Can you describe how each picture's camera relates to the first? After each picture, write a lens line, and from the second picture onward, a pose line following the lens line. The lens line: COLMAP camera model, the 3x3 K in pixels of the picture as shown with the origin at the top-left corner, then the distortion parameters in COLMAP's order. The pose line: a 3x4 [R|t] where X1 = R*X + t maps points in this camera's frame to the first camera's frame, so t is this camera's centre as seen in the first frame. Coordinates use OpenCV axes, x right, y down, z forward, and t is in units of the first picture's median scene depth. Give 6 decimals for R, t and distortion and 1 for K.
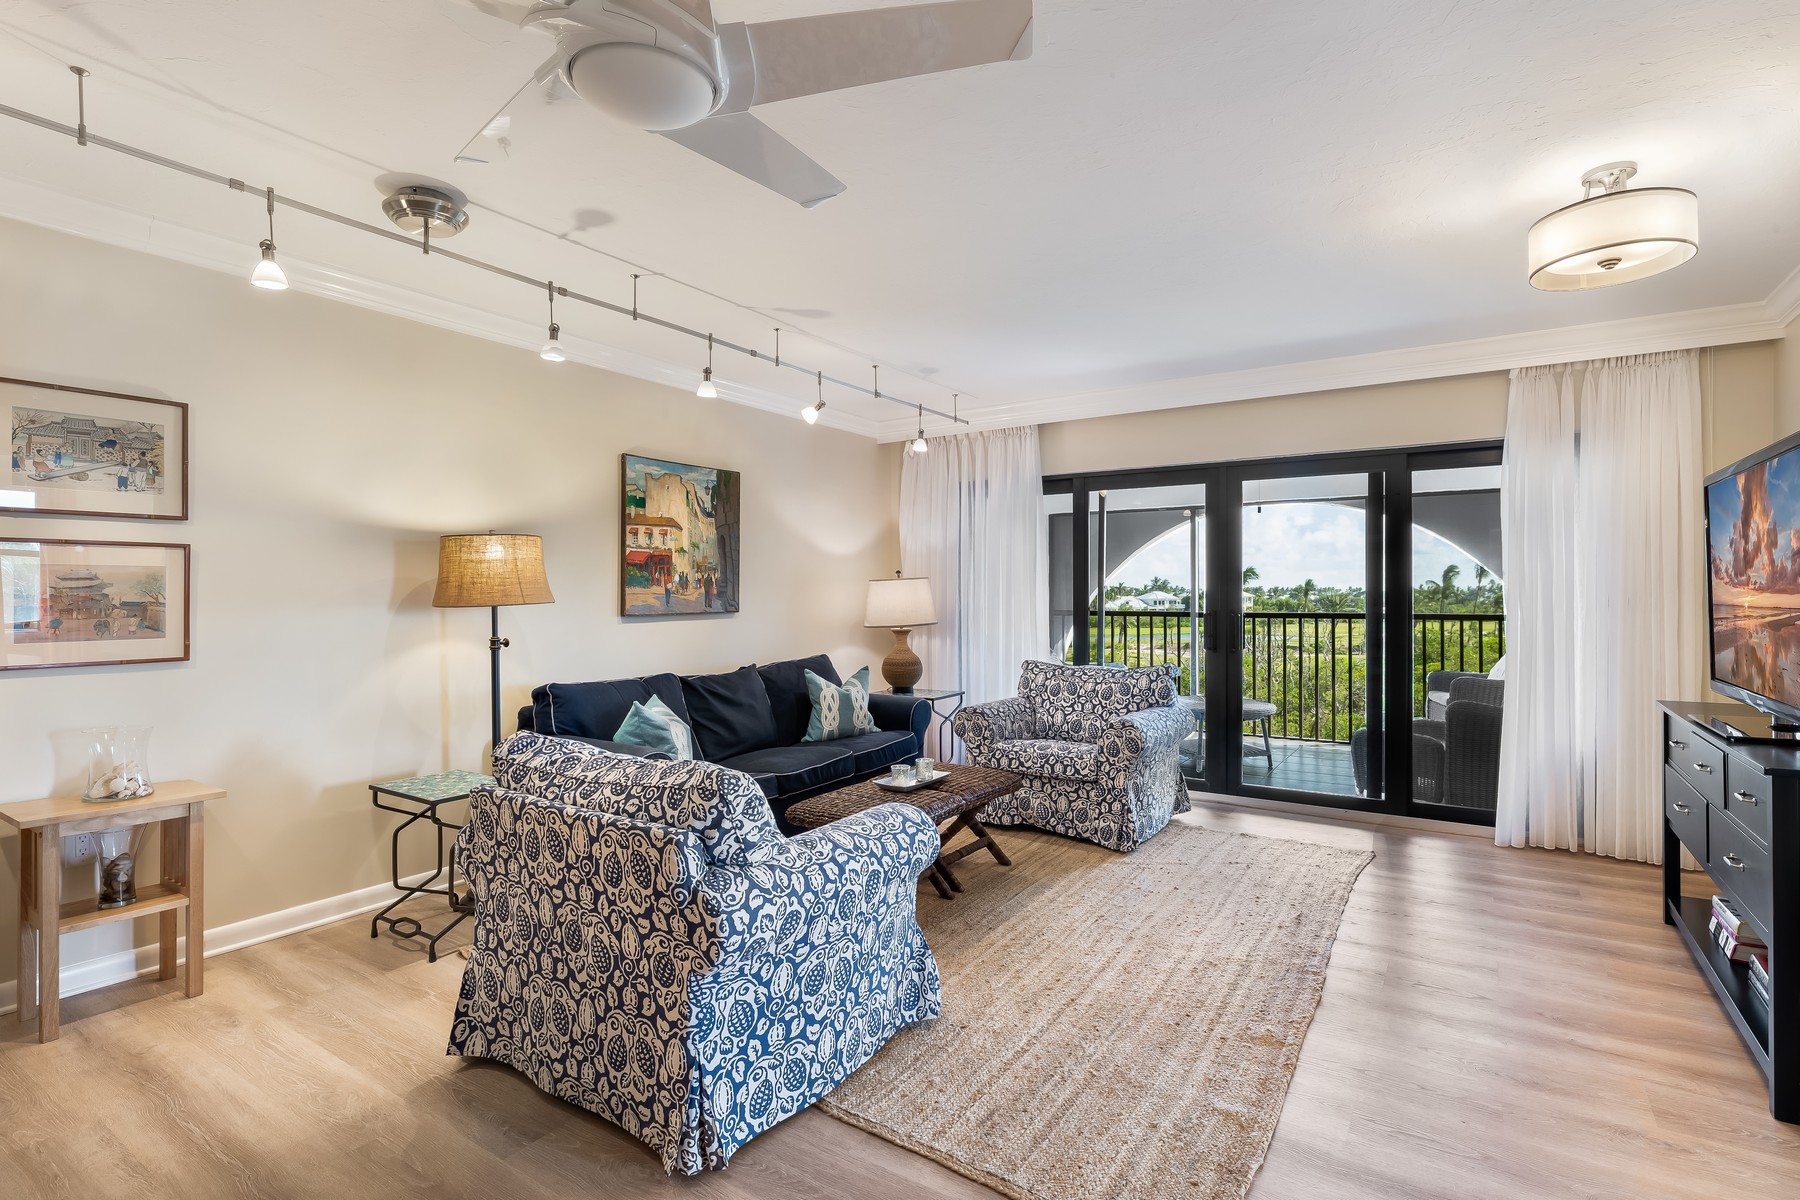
lens RADIAL K [[864.5, 0, 904.2], [0, 864.5, 596.1], [0, 0, 1]] dist [-0.001175, -0.000491]
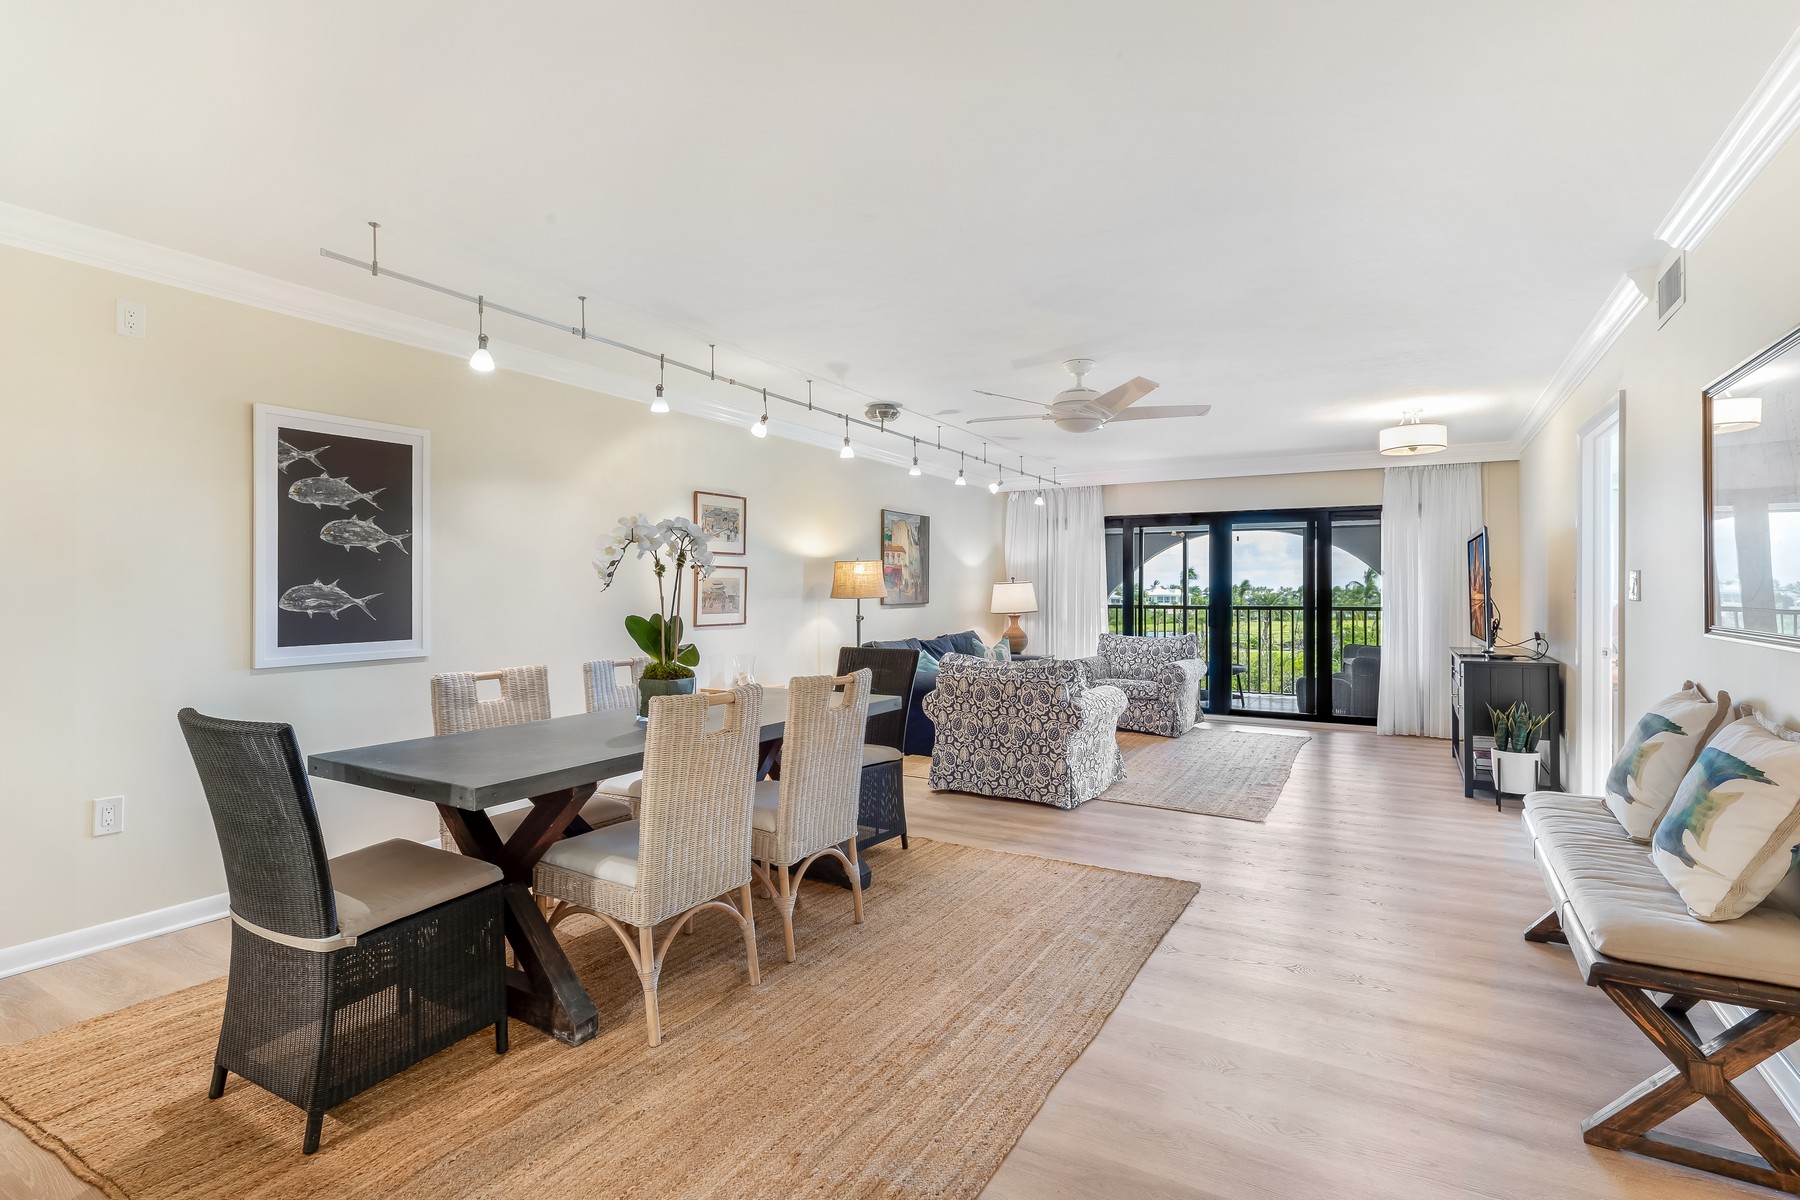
lens RADIAL K [[873.6, 0, 892.7], [0, 873.6, 587.2], [0, 0, 1]] dist [-0.001681, 0.003572]
pose [[0.998233, 0.003406, 0.059324, -0.418161], [-0.002926, 0.999962, -0.008171, 0.002520], [-0.059349, 0.007983, 0.998205, -0.737412]]
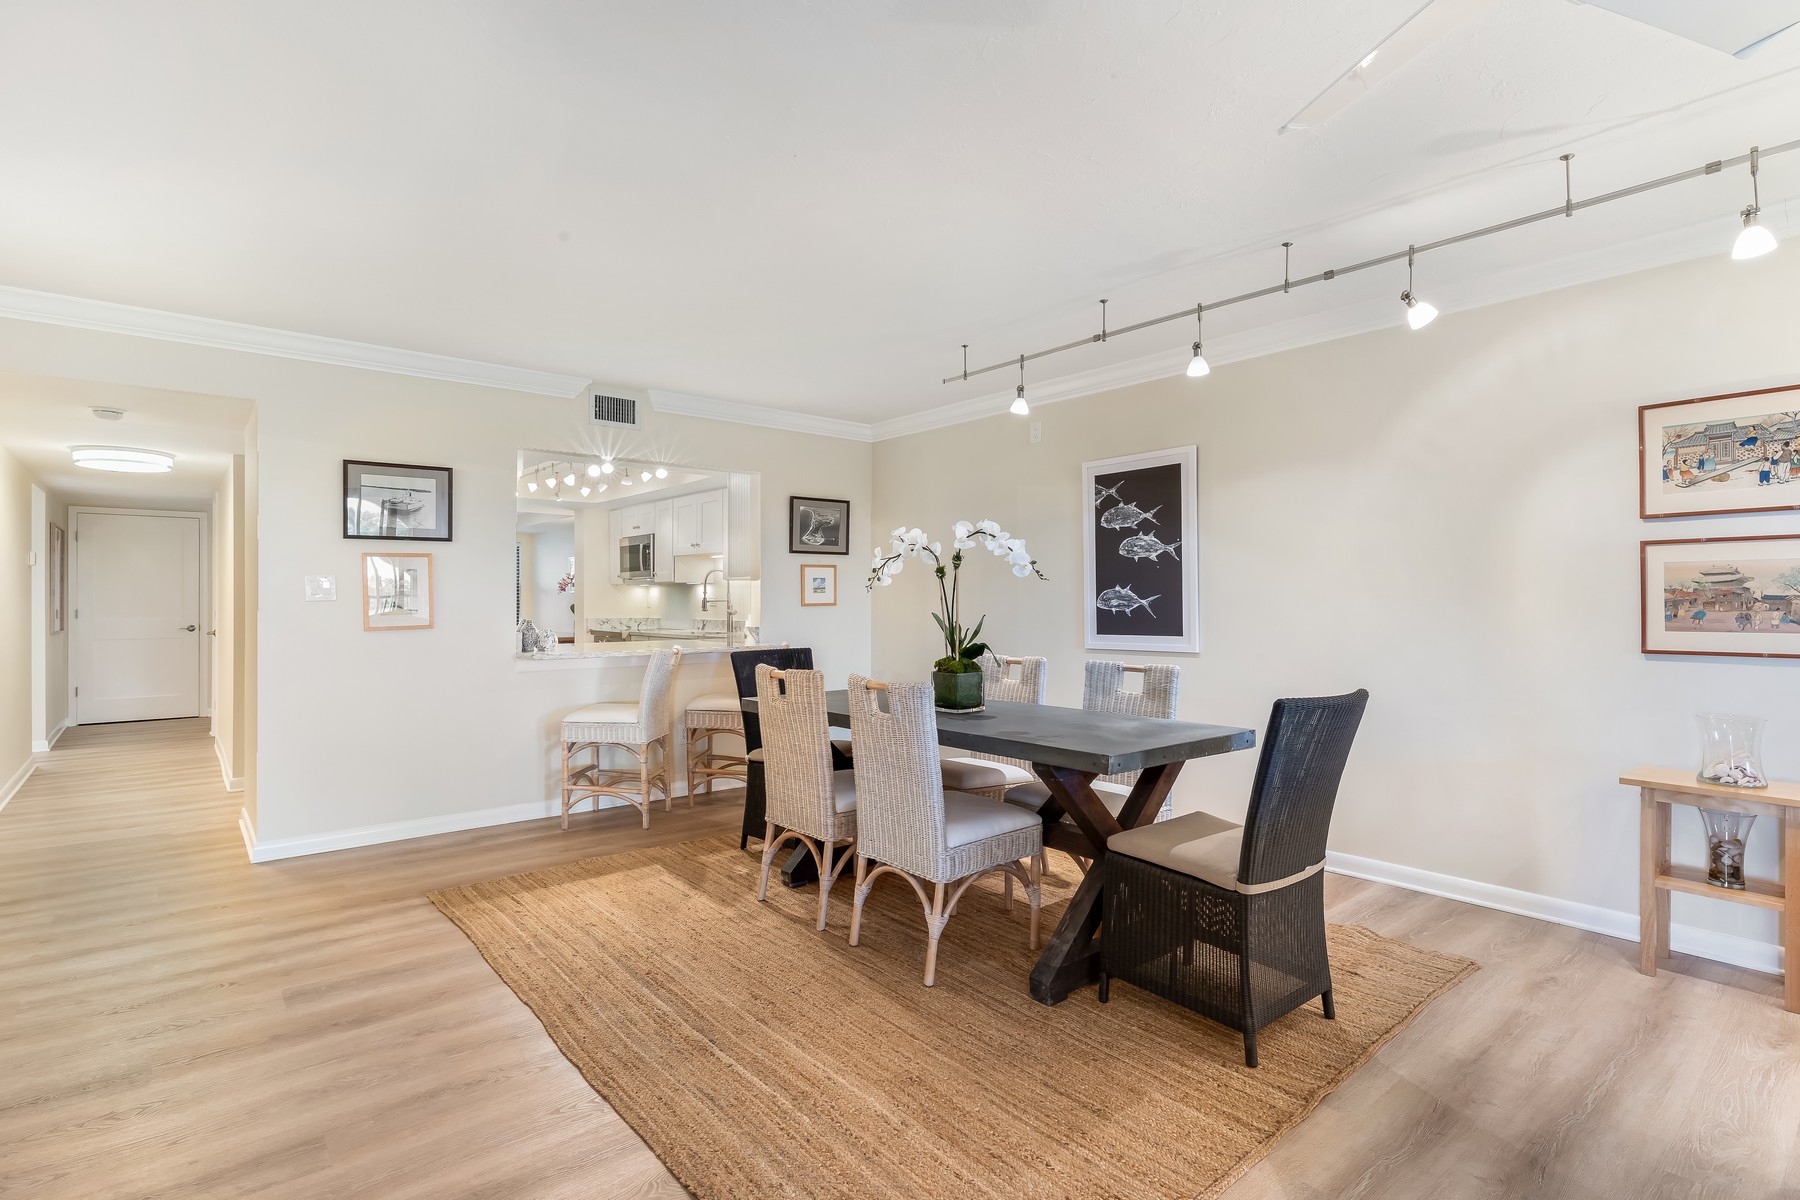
lens RADIAL K [[864.5, 0, 898.7], [0, 864.5, 605.2], [0, 0, 1]] dist [-0.001175, -0.000491]
pose [[-0.273532, 0.009295, -0.961818, 0.229948], [0.001036, 0.999956, 0.009369, 0.005014], [0.961862, 0.001566, -0.273530, 0.207081]]
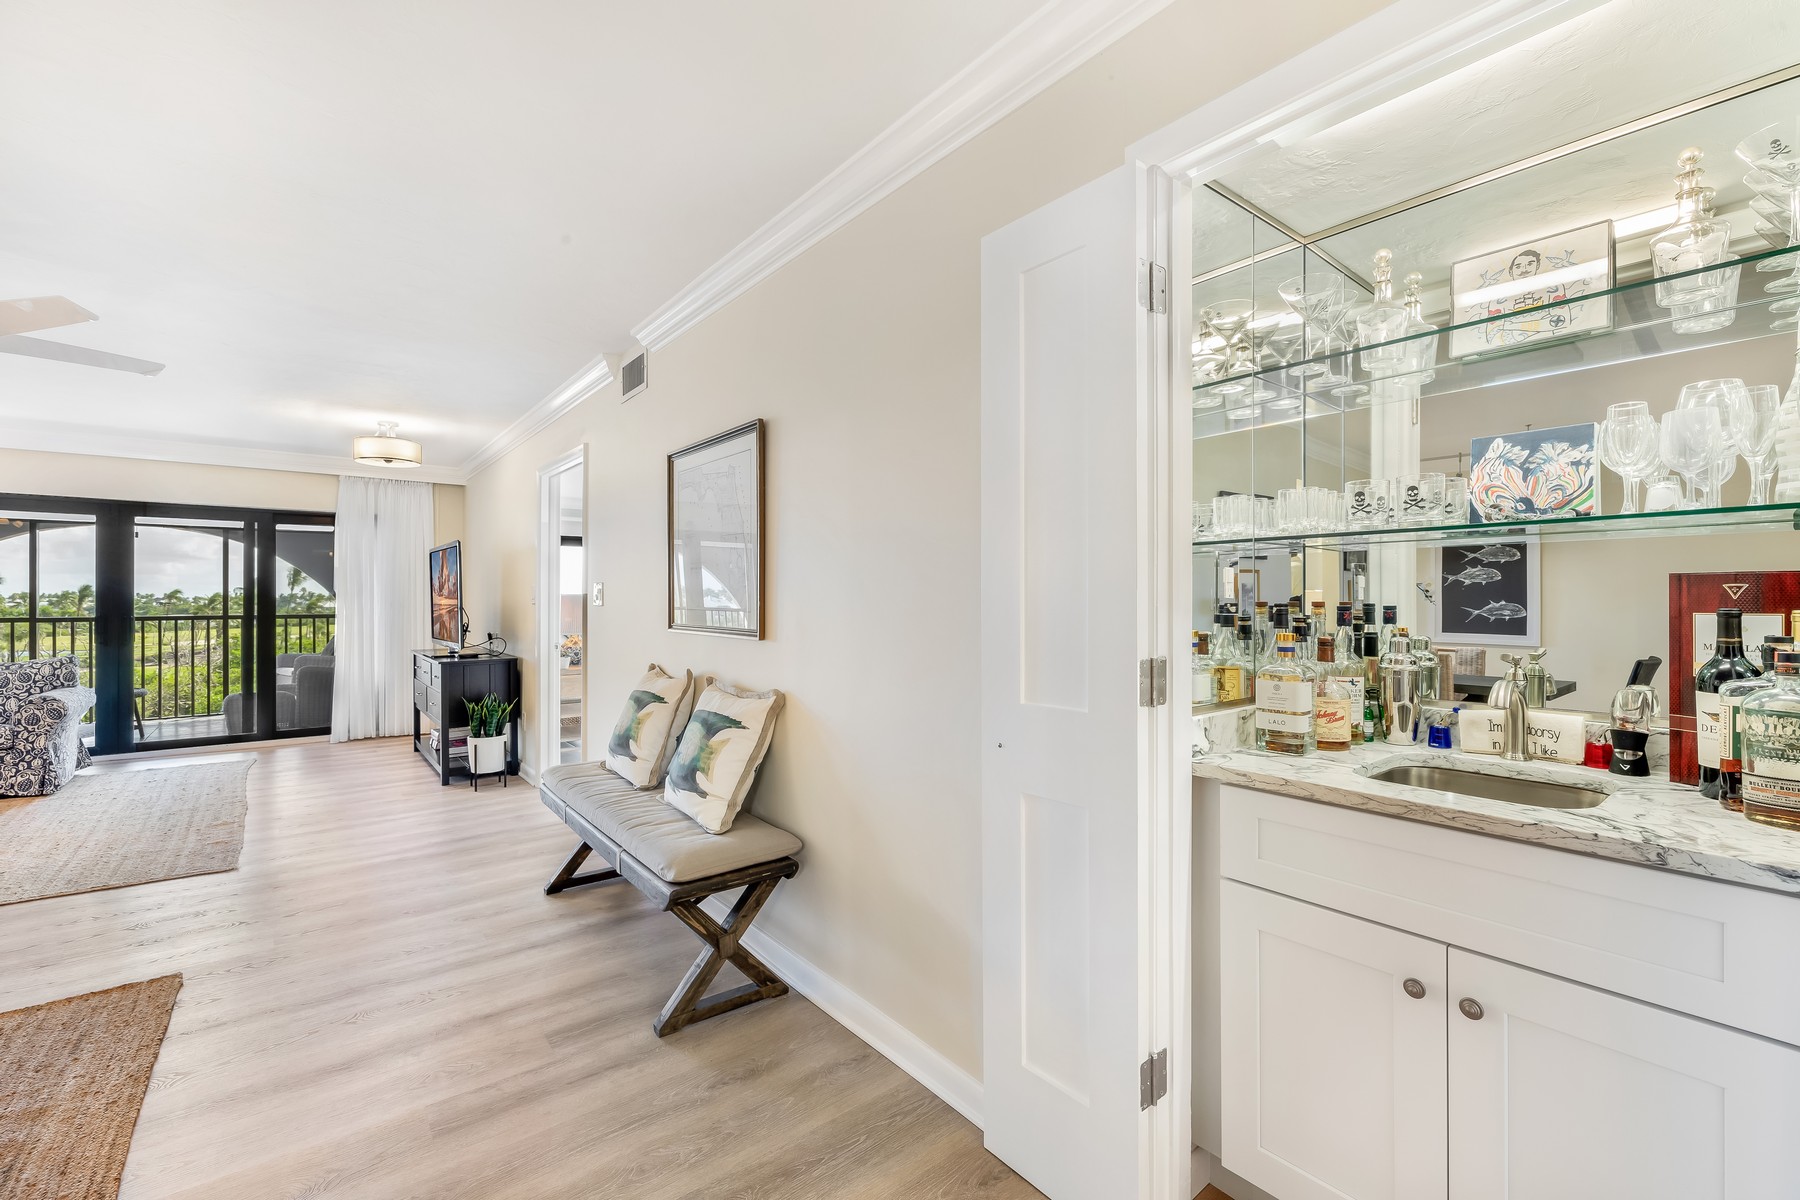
lens RADIAL K [[775.1, 0, 917.8], [0, 775.1, 593.6], [0, 0, 1]] dist [-0.000195, -0.000080]
pose [[0.299479, 0.006479, 0.954081, -0.466117], [0.003785, 0.999961, -0.007979, 0.000958], [-0.954095, 0.006001, 0.299443, -0.615181]]
